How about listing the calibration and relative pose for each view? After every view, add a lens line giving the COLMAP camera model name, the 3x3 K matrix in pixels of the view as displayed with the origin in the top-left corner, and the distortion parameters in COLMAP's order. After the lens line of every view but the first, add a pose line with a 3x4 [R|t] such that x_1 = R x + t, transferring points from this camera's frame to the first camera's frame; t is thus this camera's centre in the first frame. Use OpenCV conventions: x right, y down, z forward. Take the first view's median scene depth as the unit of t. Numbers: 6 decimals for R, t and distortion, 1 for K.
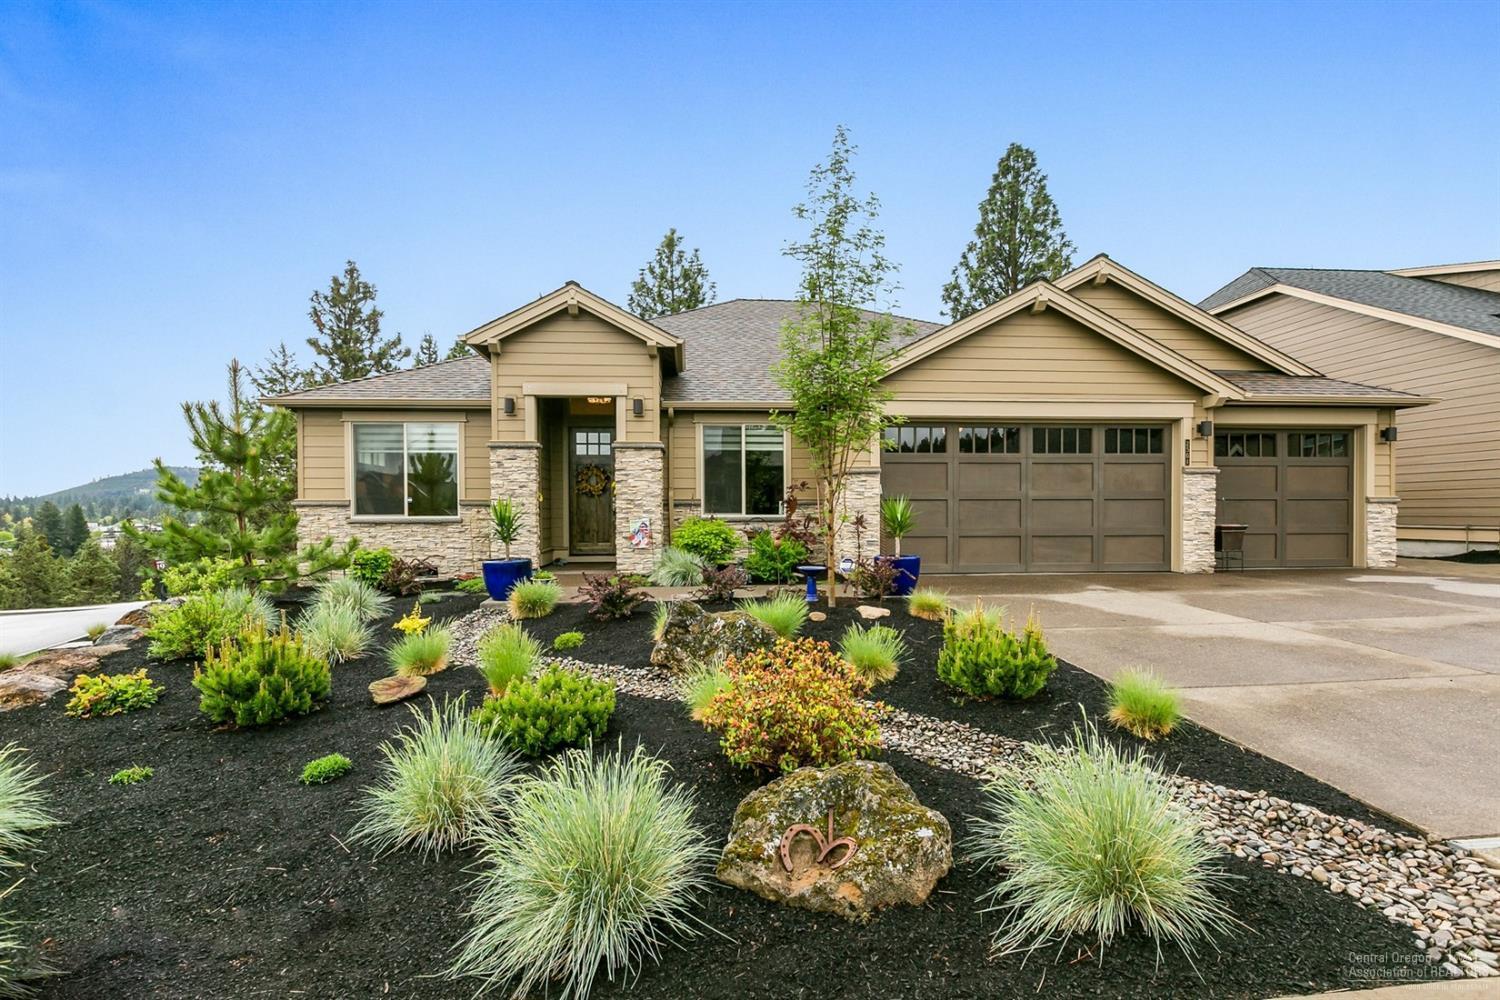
lens RADIAL K [[717.5, 0, 744.0], [0, 717.5, 512.6], [0, 0, 1]] dist [-0.004677, 0.000525]
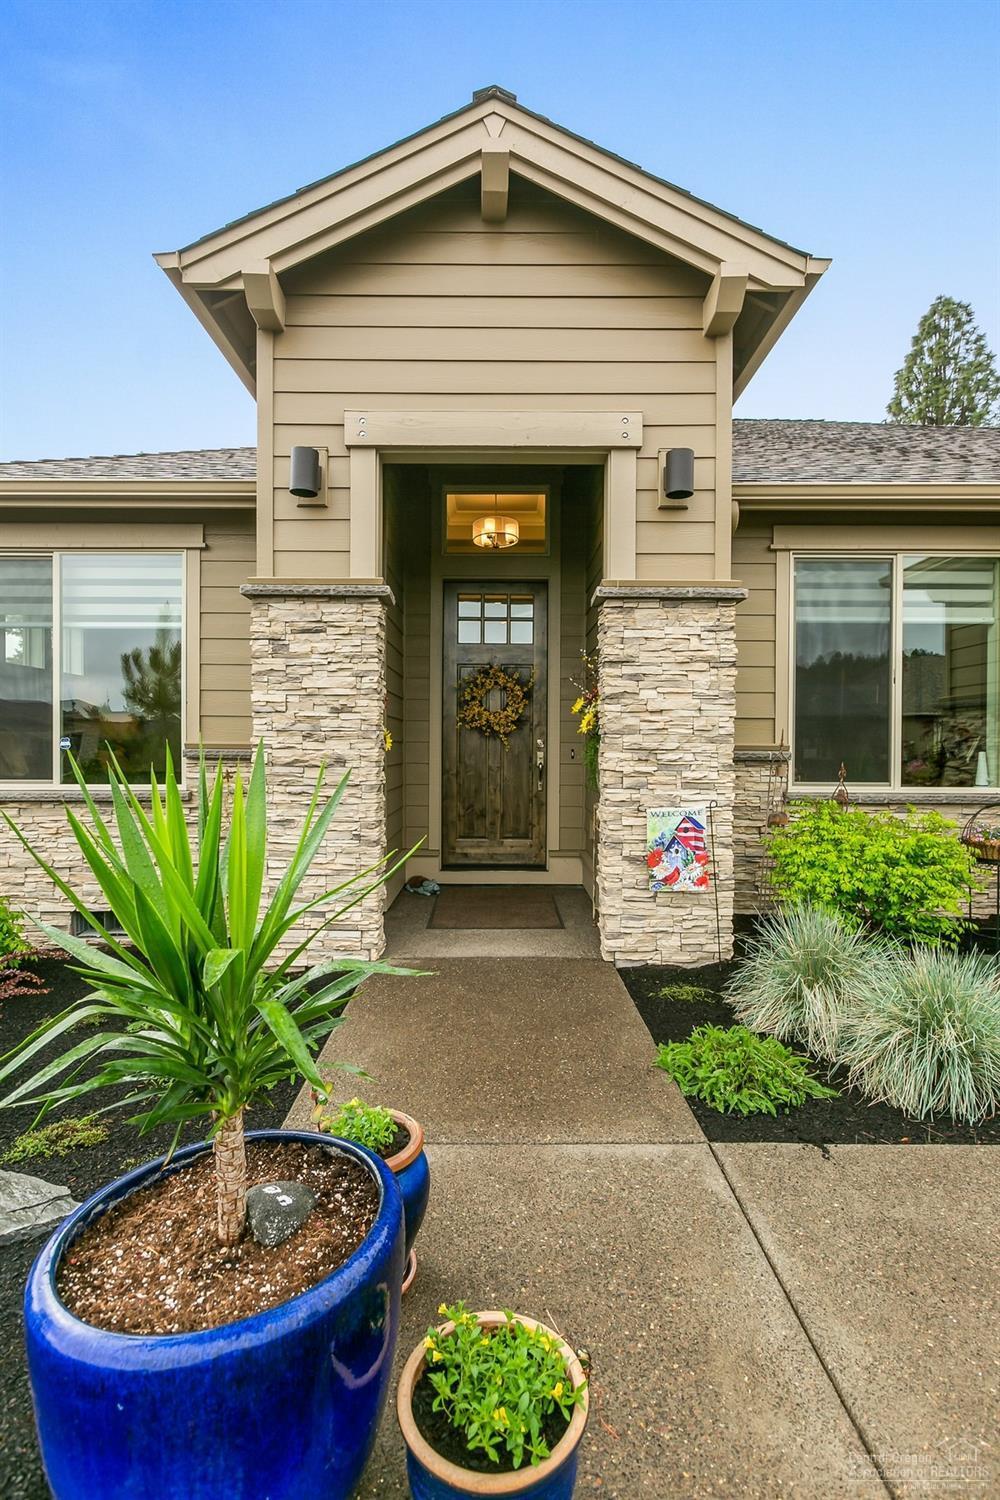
lens RADIAL K [[717.5, 0, 505.3], [0, 717.5, 743.6], [0, 0, 1]] dist [-0.004677, 0.000525]
pose [[0.997547, 0.007102, -0.069644, -0.201134], [-0.007536, 0.999954, -0.005965, -0.017997], [0.069598, 0.006475, 0.997554, 0.646000]]
